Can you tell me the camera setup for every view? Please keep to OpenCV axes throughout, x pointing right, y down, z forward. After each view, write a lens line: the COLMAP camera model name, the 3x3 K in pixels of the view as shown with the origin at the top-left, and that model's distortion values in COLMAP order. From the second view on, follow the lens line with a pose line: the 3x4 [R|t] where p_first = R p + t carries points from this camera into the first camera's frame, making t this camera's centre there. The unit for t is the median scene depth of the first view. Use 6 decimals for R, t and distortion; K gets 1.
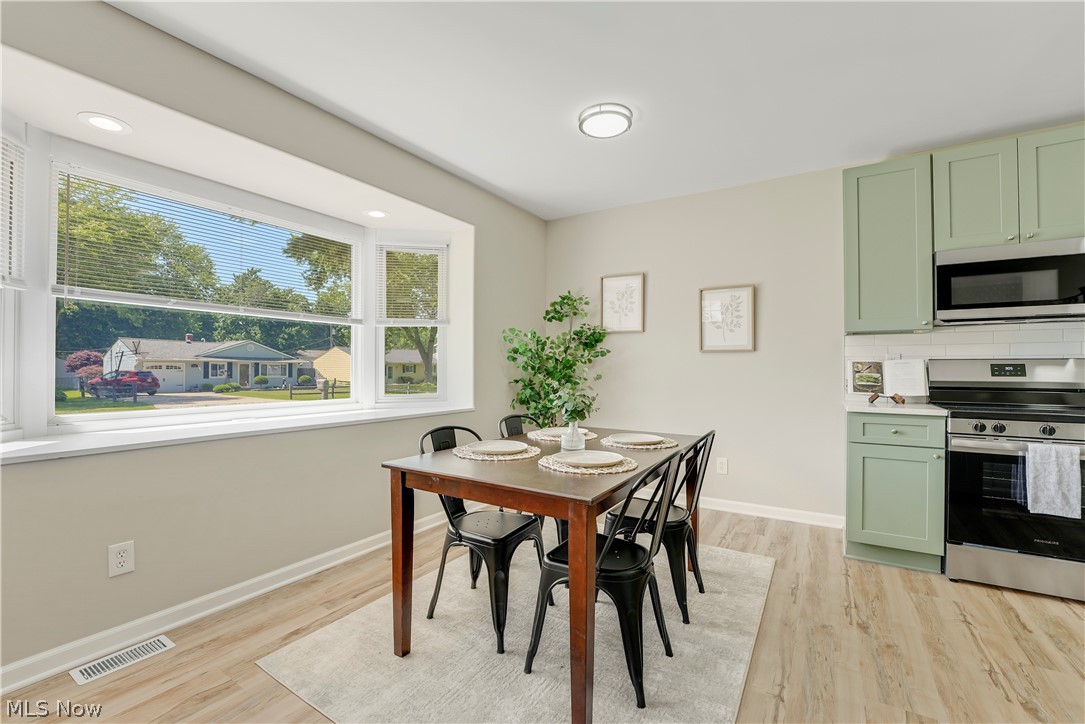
lens RADIAL K [[461.0, 0, 544.0], [0, 461.0, 366.8], [0, 0, 1]] dist [-0.023120, 0.000185]
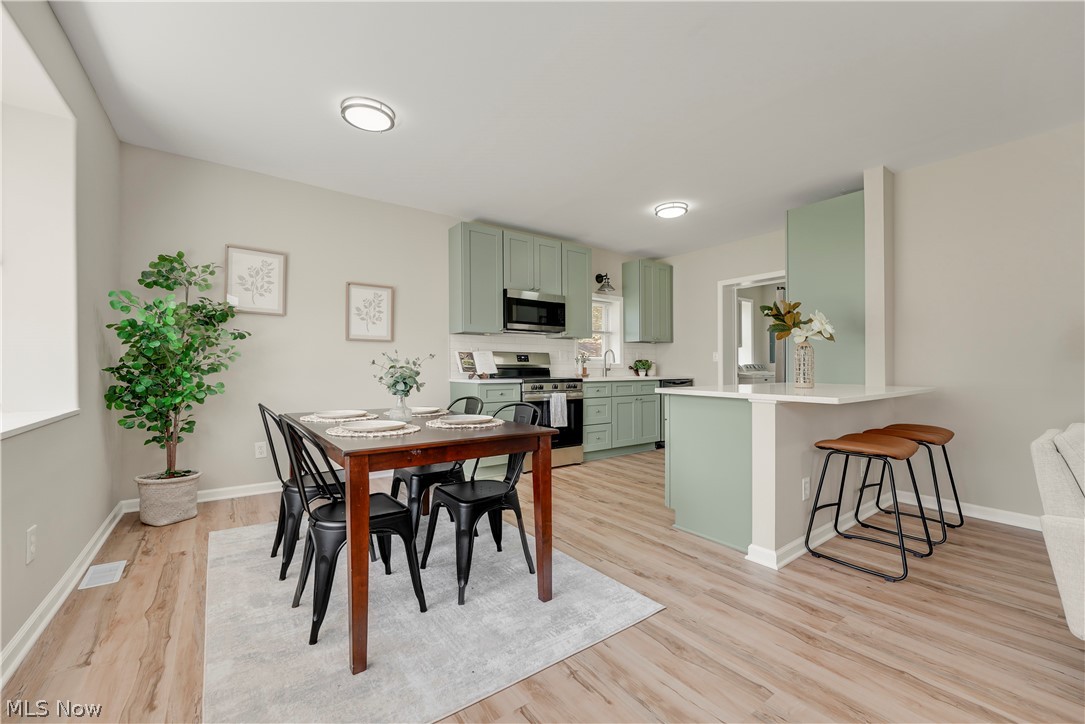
lens RADIAL K [[436.4, 0, 554.0], [0, 436.4, 360.6], [0, 0, 1]] dist [-0.021349, -0.000013]
pose [[0.346393, 0.011280, 0.938022, -0.637105], [-0.004415, 0.999936, -0.010394, 0.035574], [-0.938079, -0.000541, 0.346420, 0.254616]]
